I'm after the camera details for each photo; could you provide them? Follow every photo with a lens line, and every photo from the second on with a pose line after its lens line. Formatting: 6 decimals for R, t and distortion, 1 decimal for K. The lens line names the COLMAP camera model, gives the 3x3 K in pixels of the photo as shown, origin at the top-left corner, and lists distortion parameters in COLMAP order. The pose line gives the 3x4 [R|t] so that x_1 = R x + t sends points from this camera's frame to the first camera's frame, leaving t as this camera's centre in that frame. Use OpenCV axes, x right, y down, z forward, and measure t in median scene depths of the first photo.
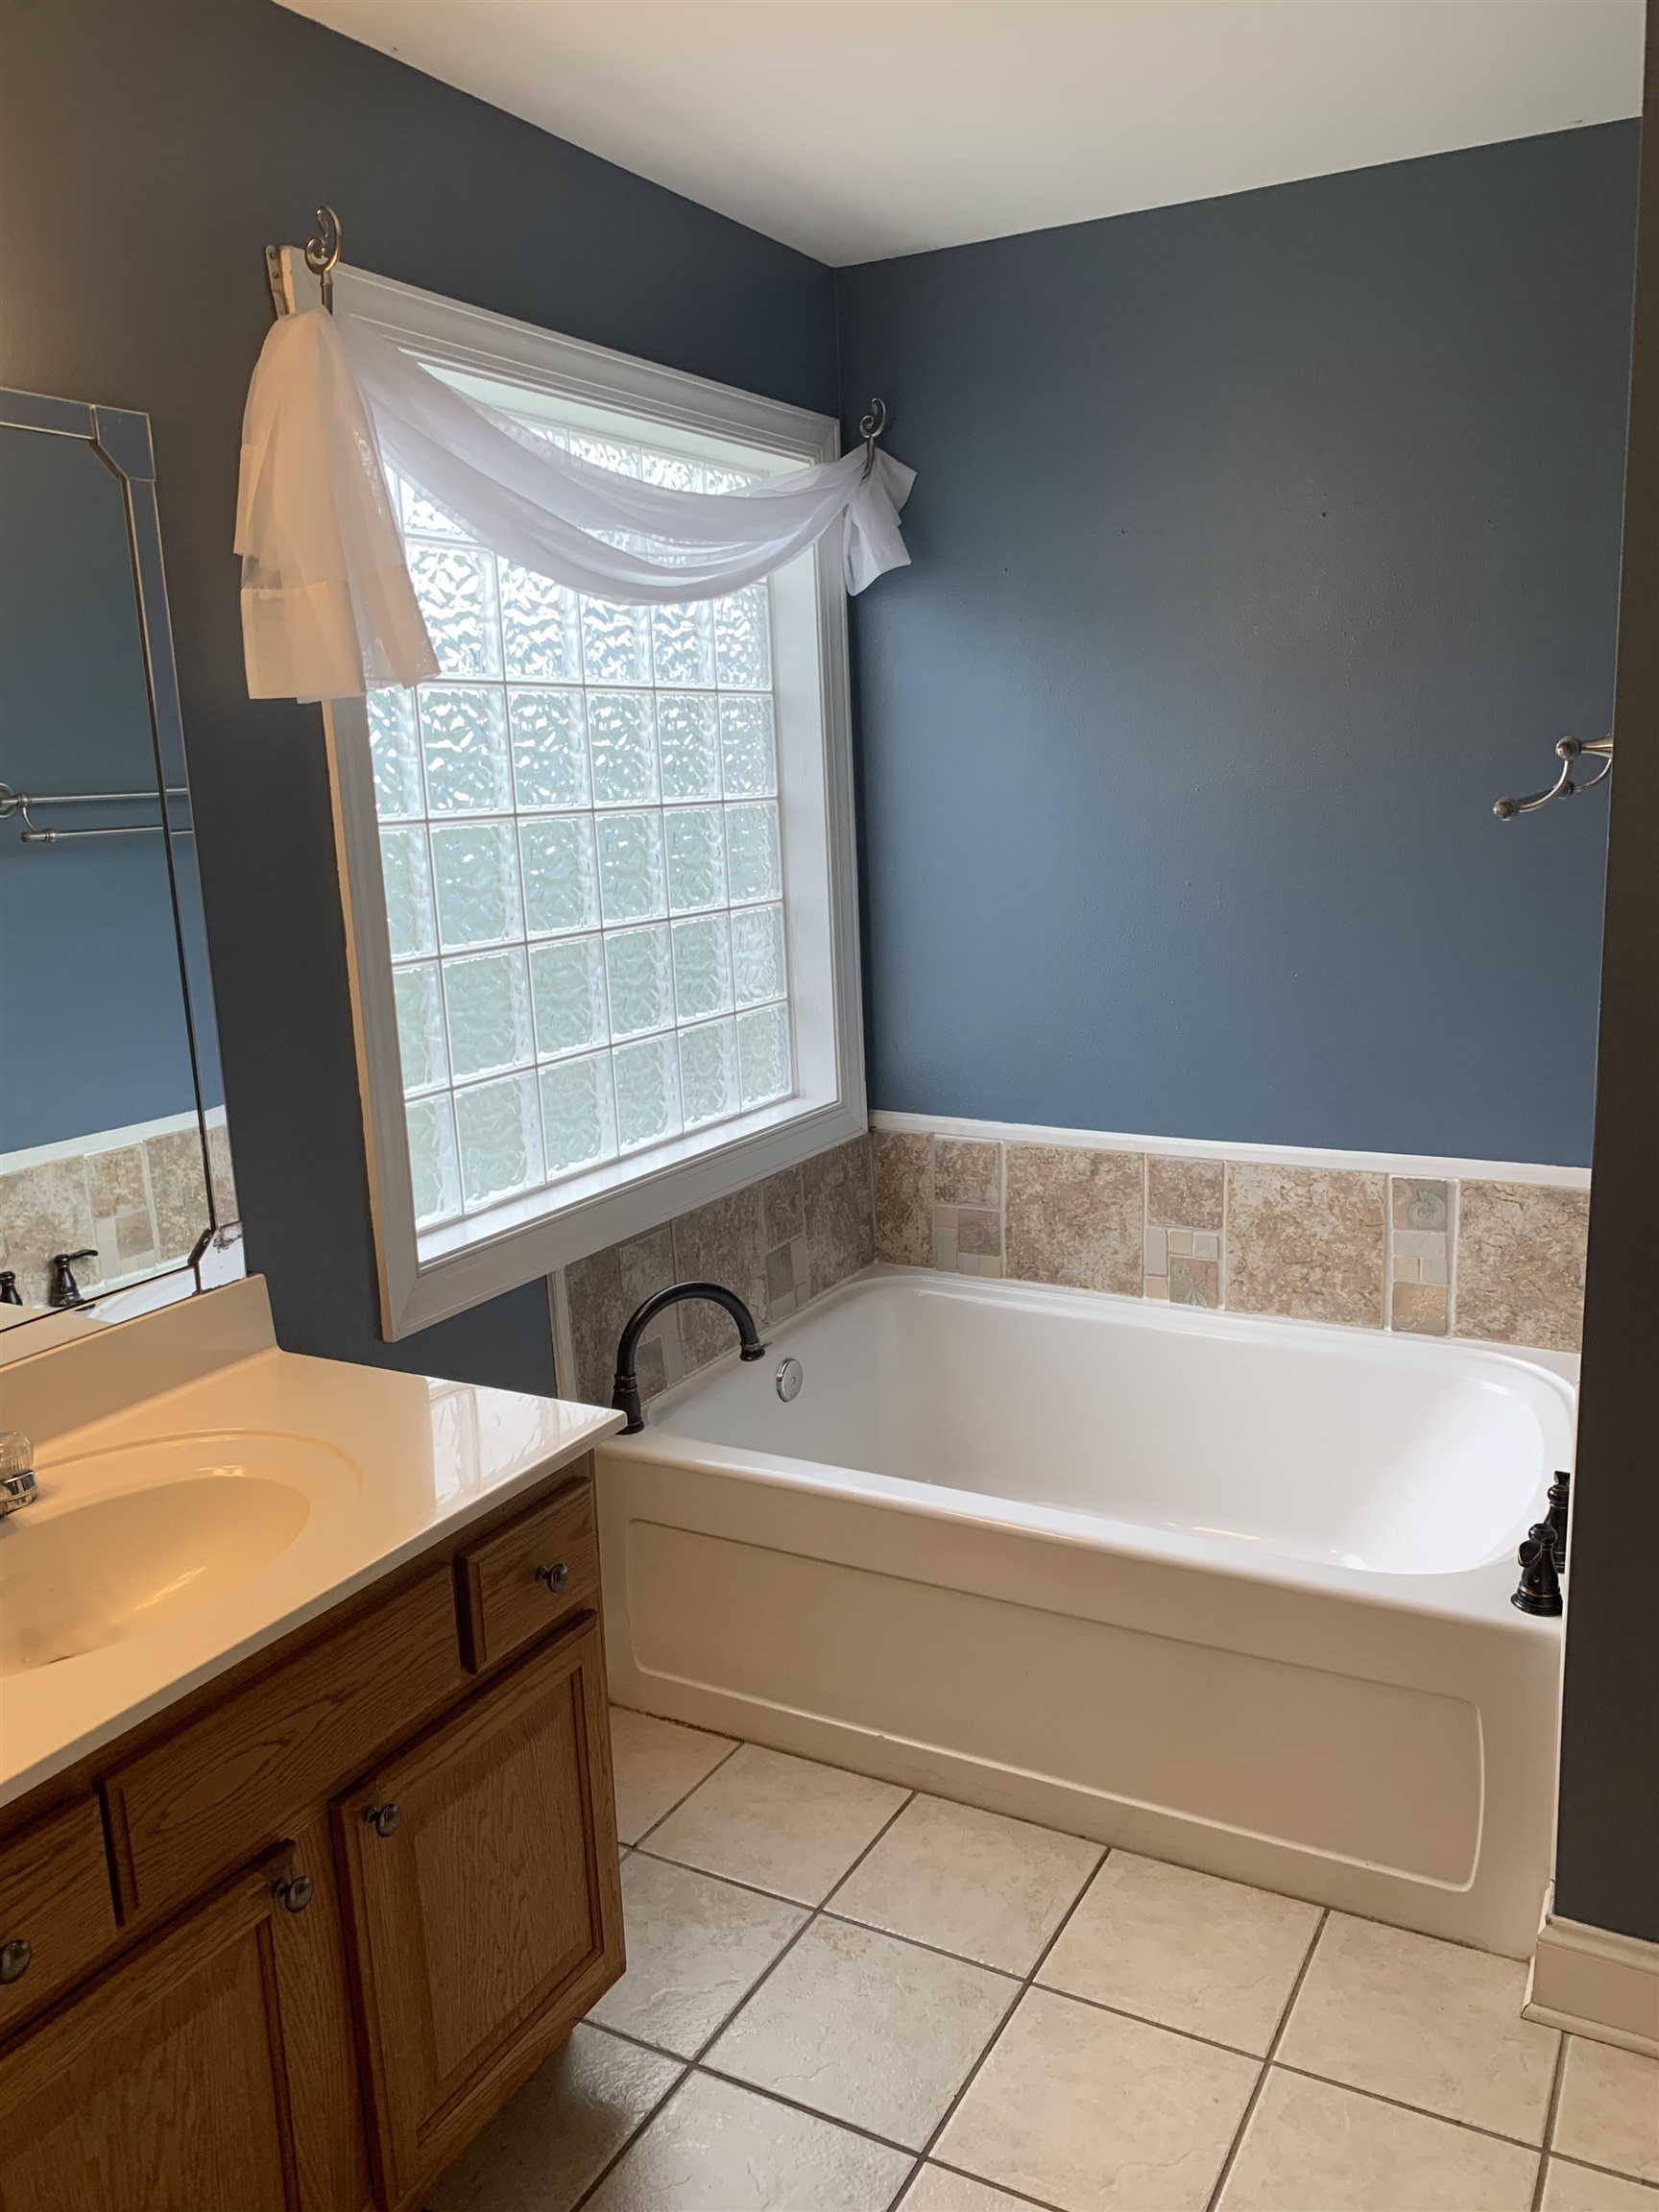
lens RADIAL K [[1710.3, 0, 818.9], [0, 1710.3, 1113.9], [0, 0, 1]] dist [0.040301, -0.059721]
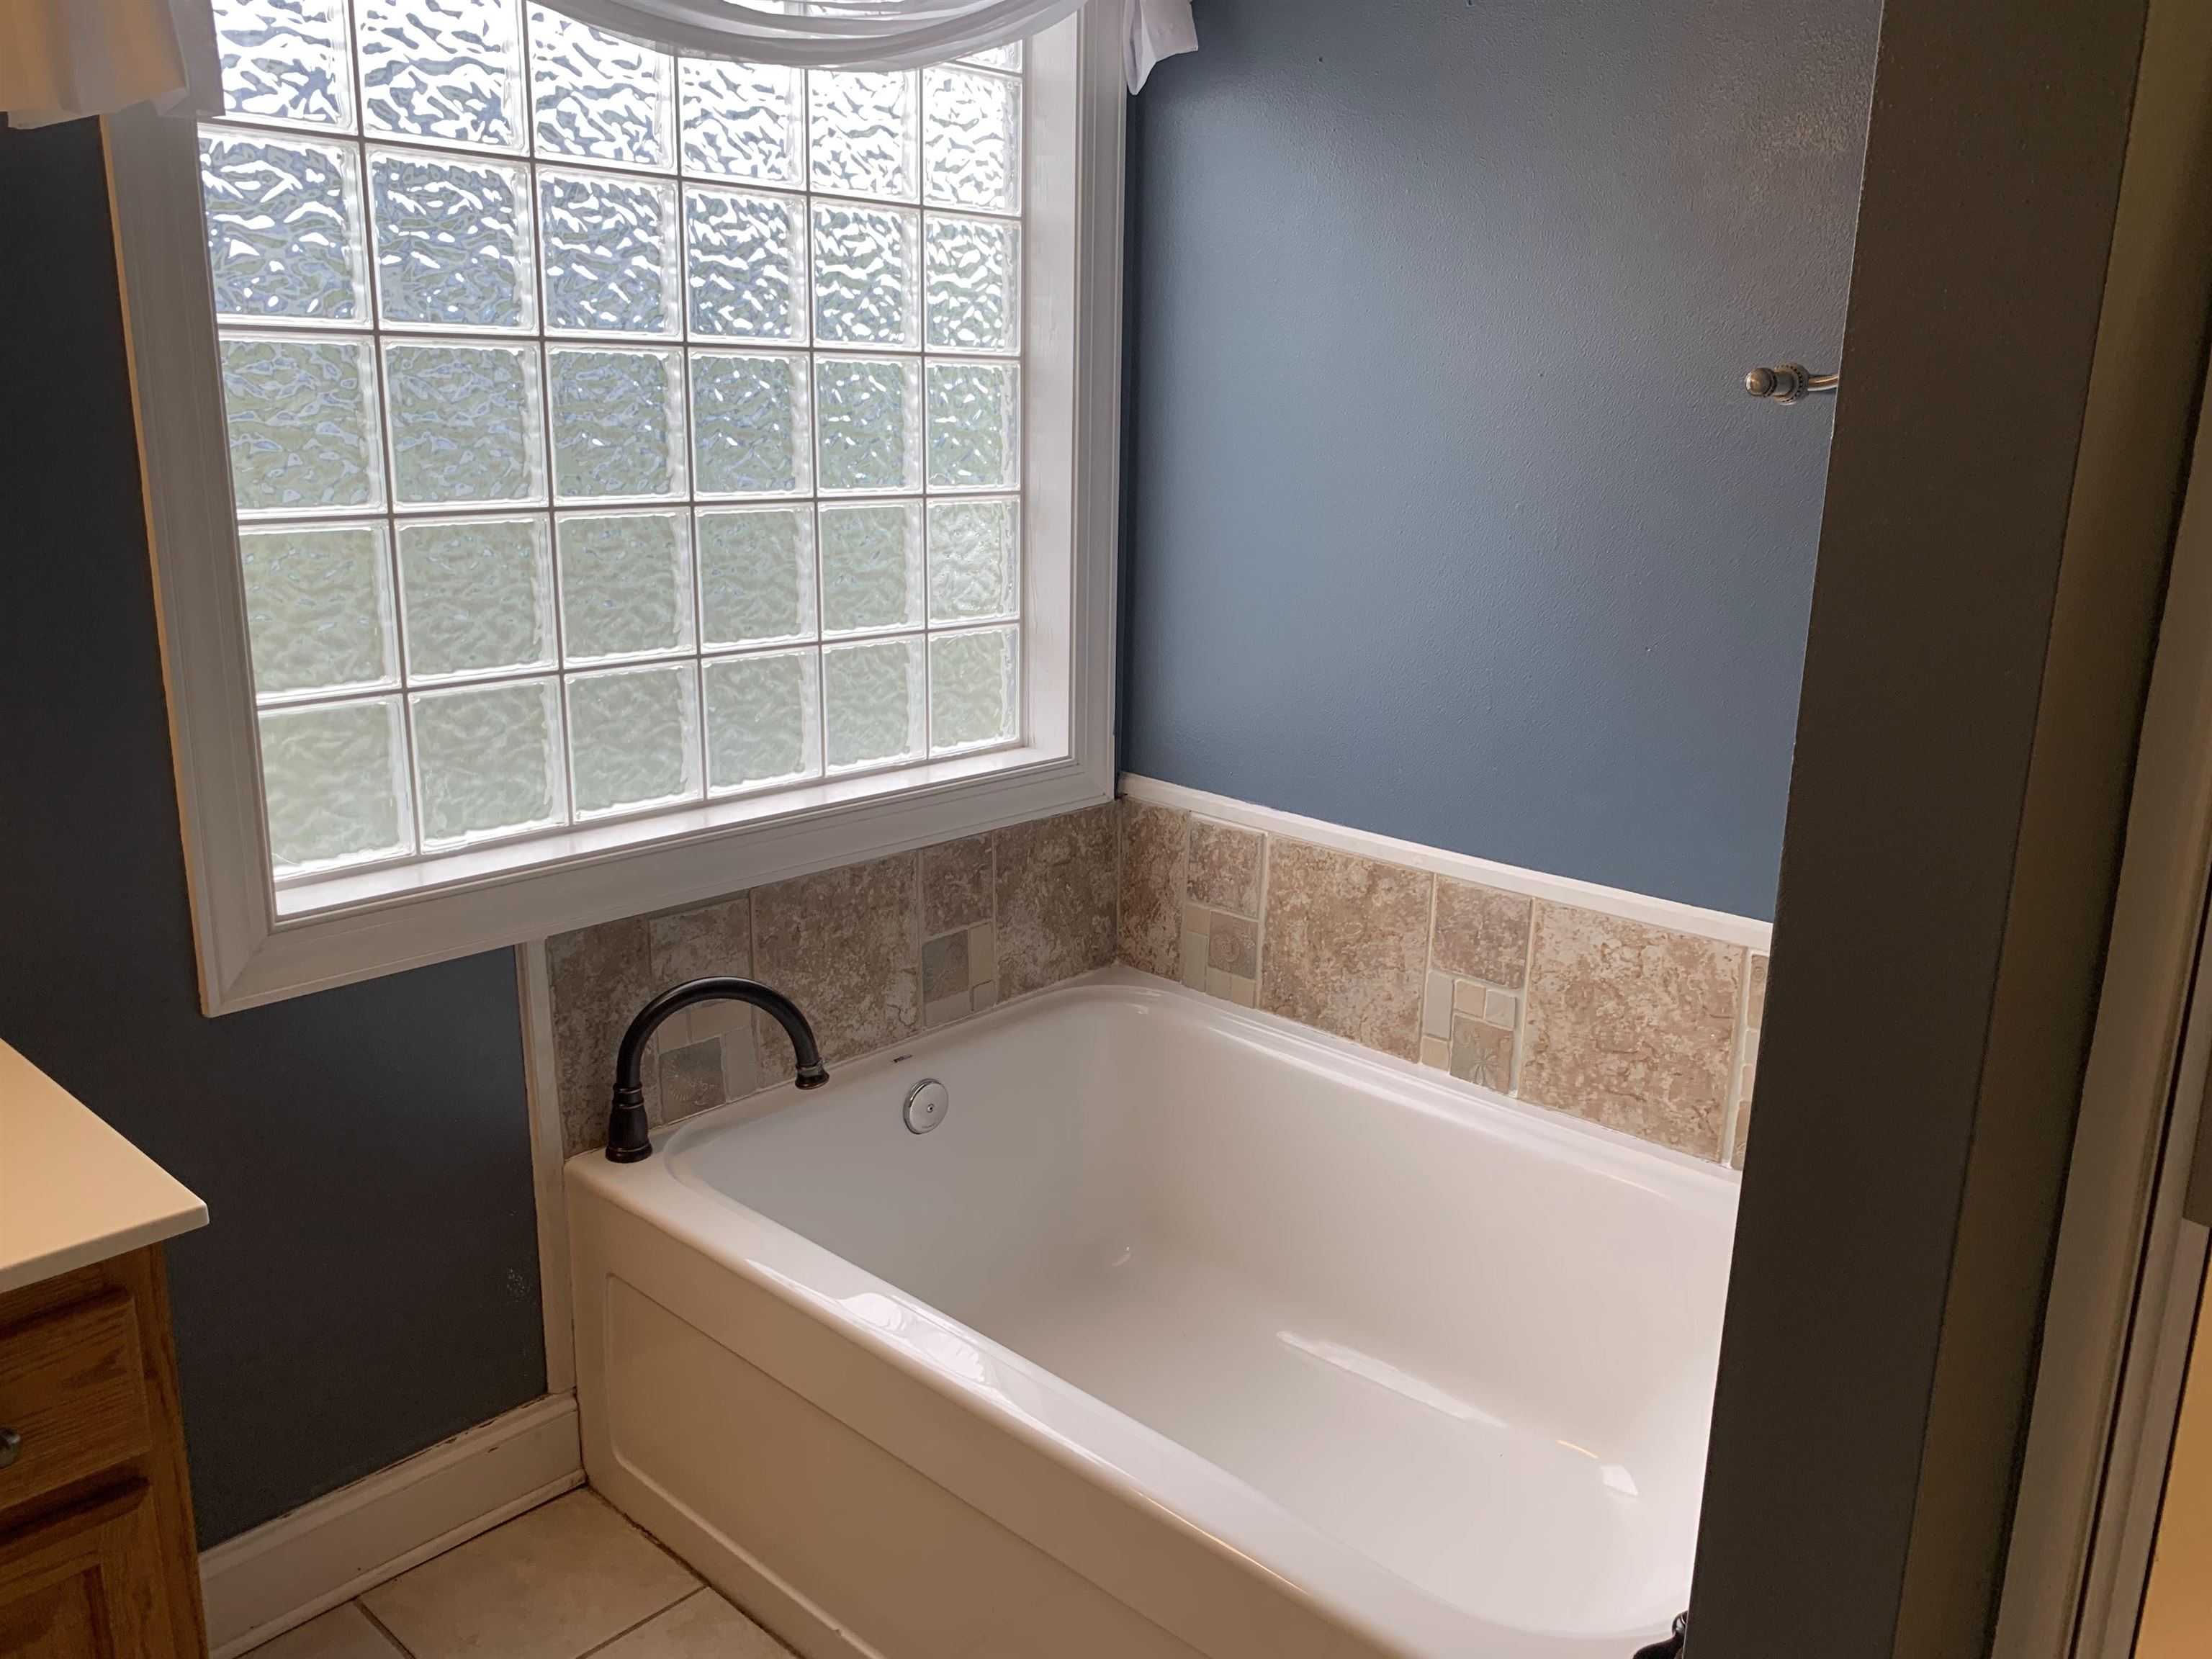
lens RADIAL K [[1710.3, 0, 1111.0], [0, 1710.3, 820.2], [0, 0, 1]] dist [0.040301, -0.059721]
pose [[0.971623, 0.114873, -0.206766, 0.209129], [-0.104483, 0.992683, 0.060525, -0.030164], [0.212206, -0.037204, 0.976516, 0.256455]]
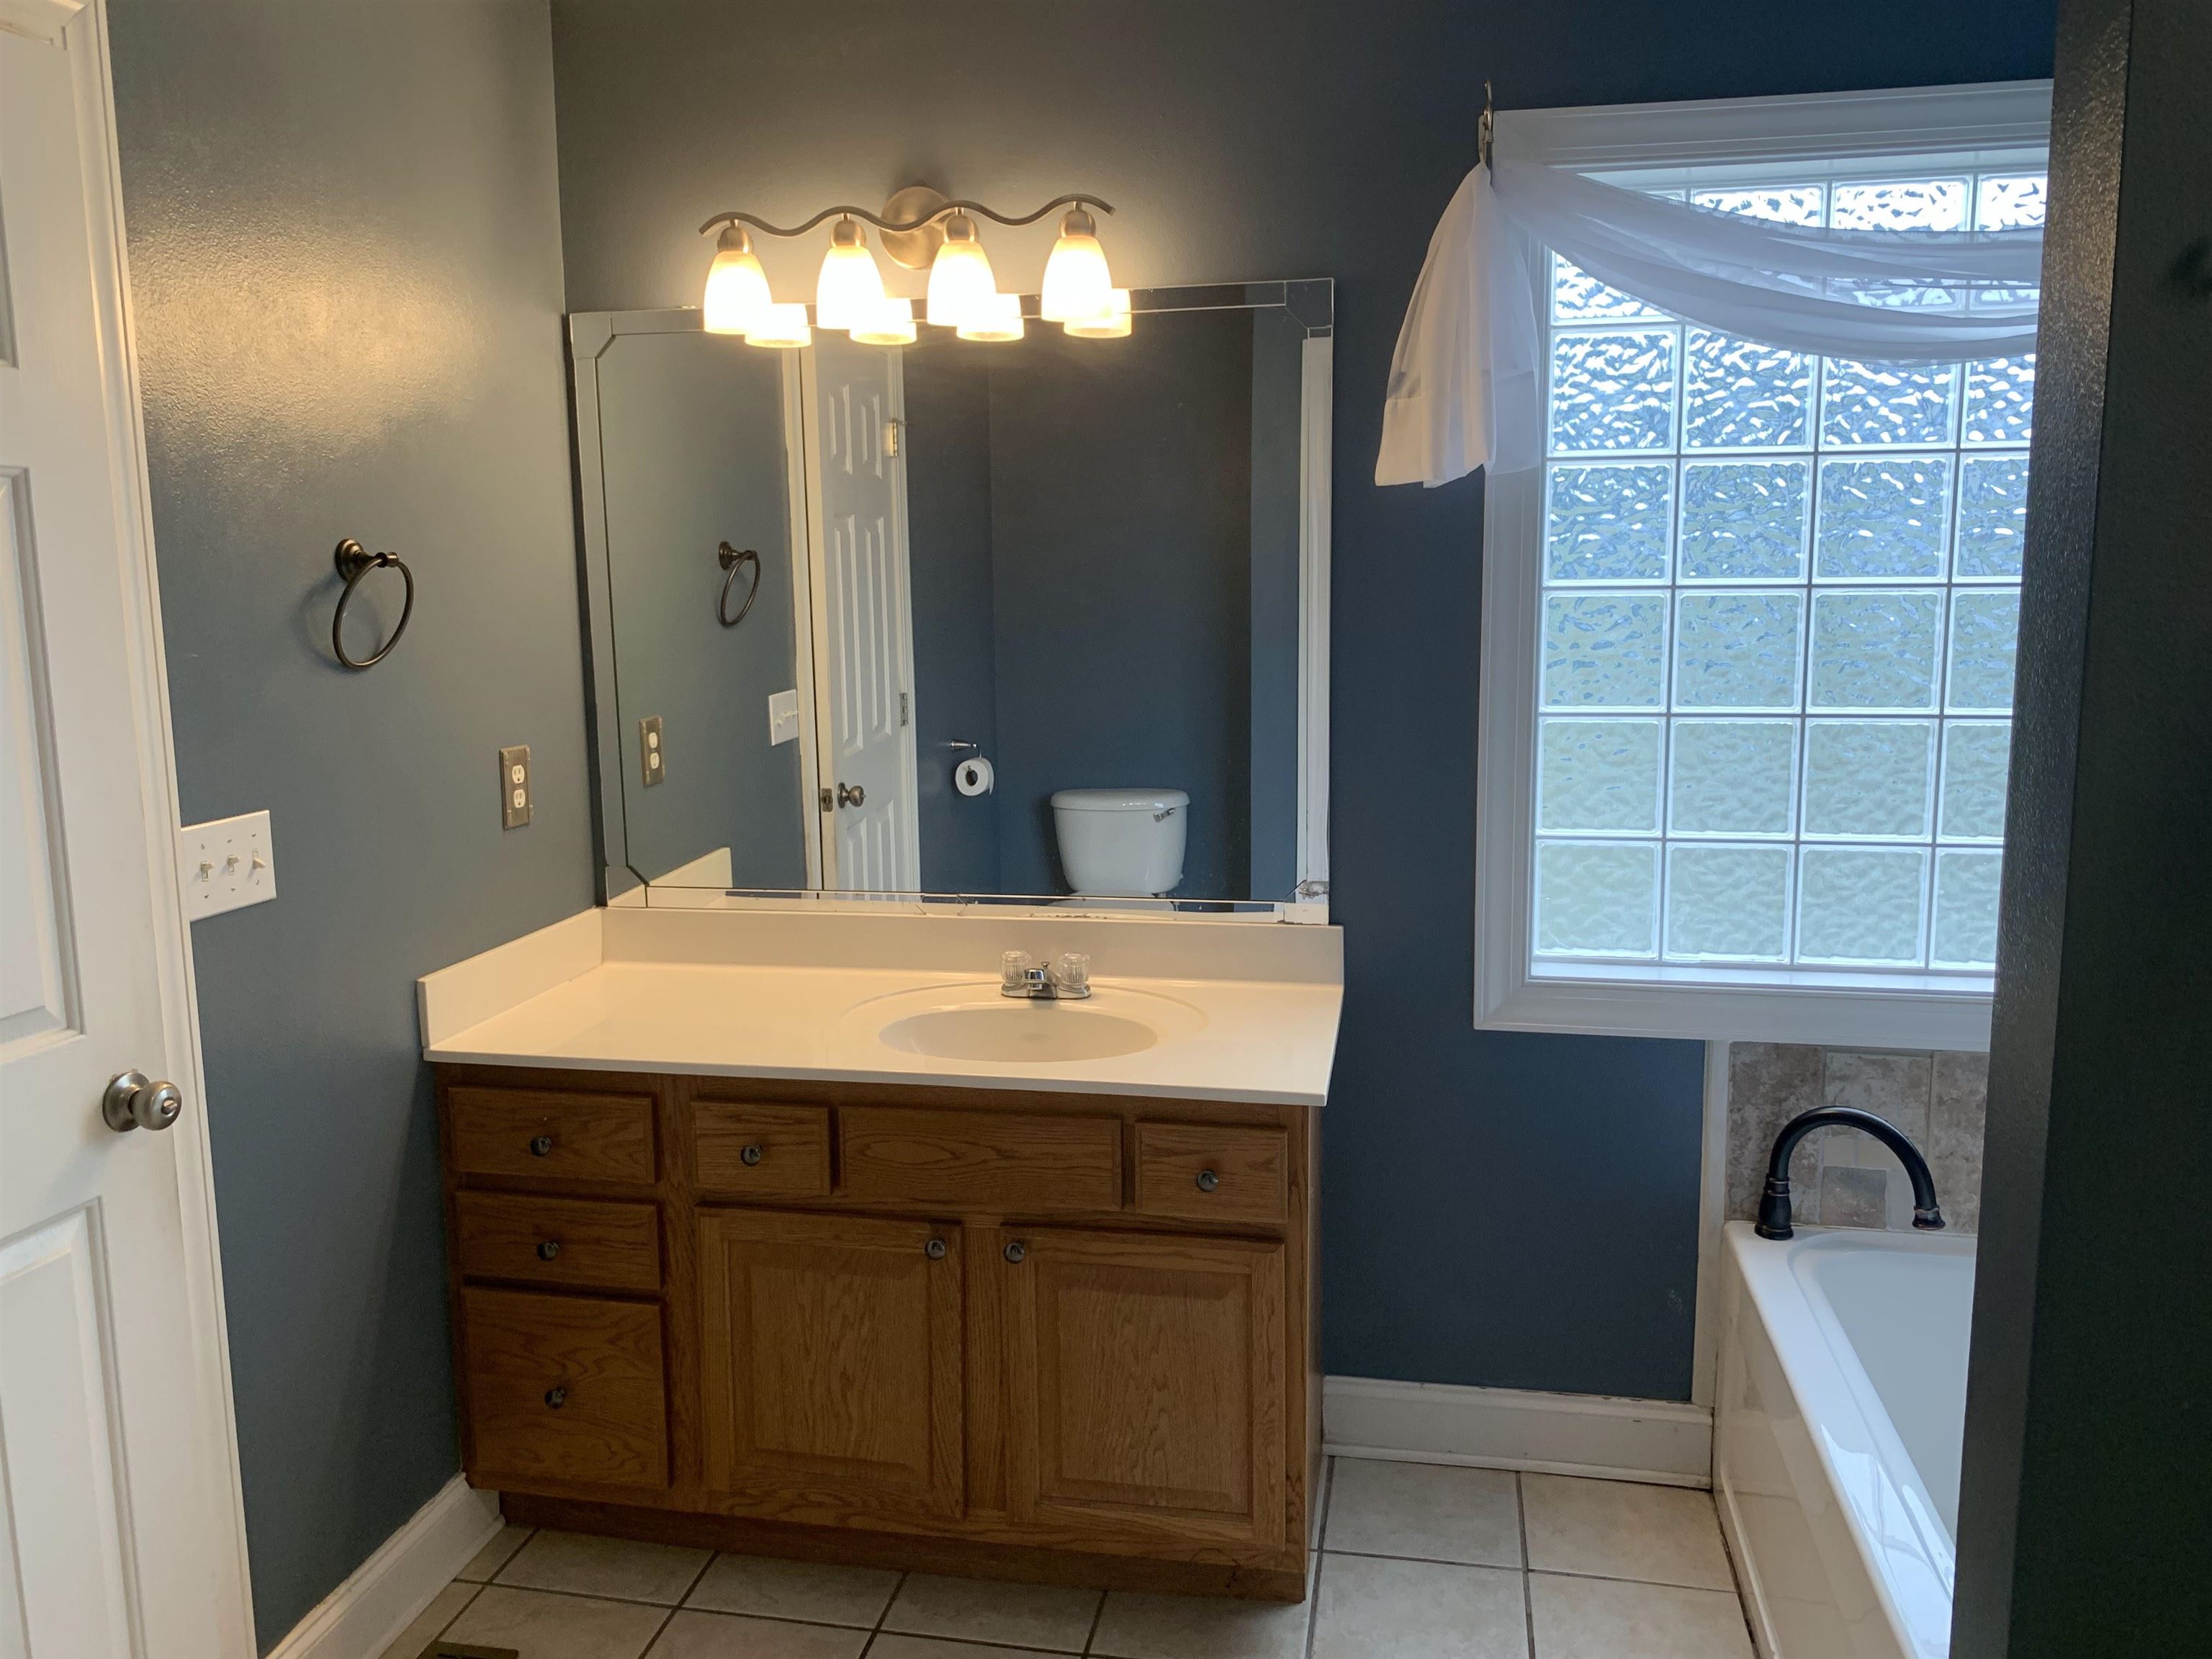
lens RADIAL K [[1710.3, 0, 1115.6], [0, 1710.3, 819.7], [0, 0, 1]] dist [0.040301, -0.059721]
pose [[0.315672, 0.184360, -0.930786, 0.536189], [-0.198185, 0.972118, 0.125333, -0.075208], [0.927941, 0.144904, 0.343408, 0.260065]]
